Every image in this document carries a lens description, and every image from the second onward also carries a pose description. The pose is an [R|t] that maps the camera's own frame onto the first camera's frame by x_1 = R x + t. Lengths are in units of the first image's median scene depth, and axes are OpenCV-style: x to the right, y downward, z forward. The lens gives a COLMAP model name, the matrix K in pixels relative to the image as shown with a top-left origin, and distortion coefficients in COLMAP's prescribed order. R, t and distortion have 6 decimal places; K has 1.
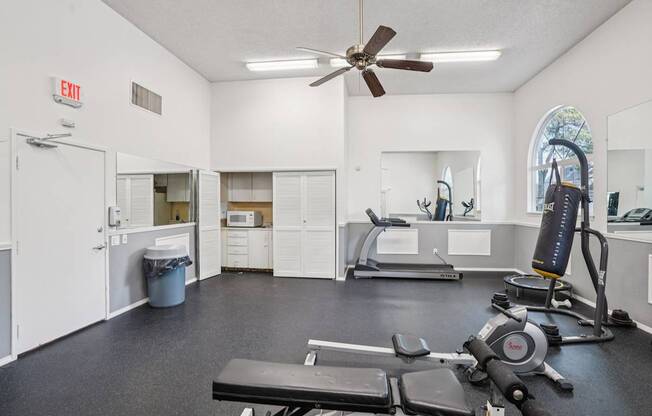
lens RADIAL K [[299.0, 0, 326.0], [0, 299.0, 208.0], [0, 0, 1]] dist [-0.001106, -0.000036]
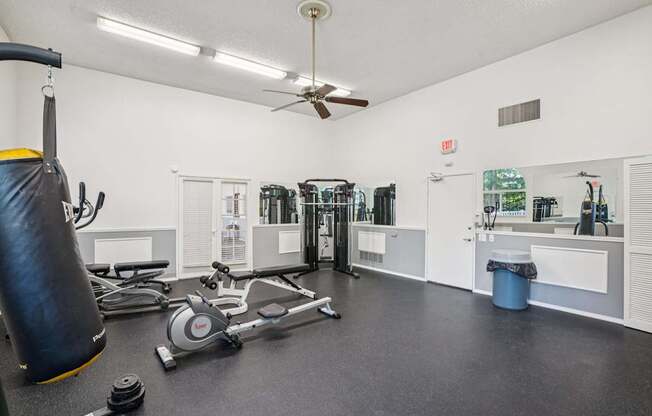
lens RADIAL K [[299.0, 0, 326.0], [0, 299.0, 208.0], [0, 0, 1]] dist [-0.001106, -0.000036]
pose [[-0.684439, 0.007901, -0.729027, 0.769344], [-0.001366, 0.999926, 0.012119, -0.040576], [0.729069, 0.009290, -0.684377, 1.439737]]
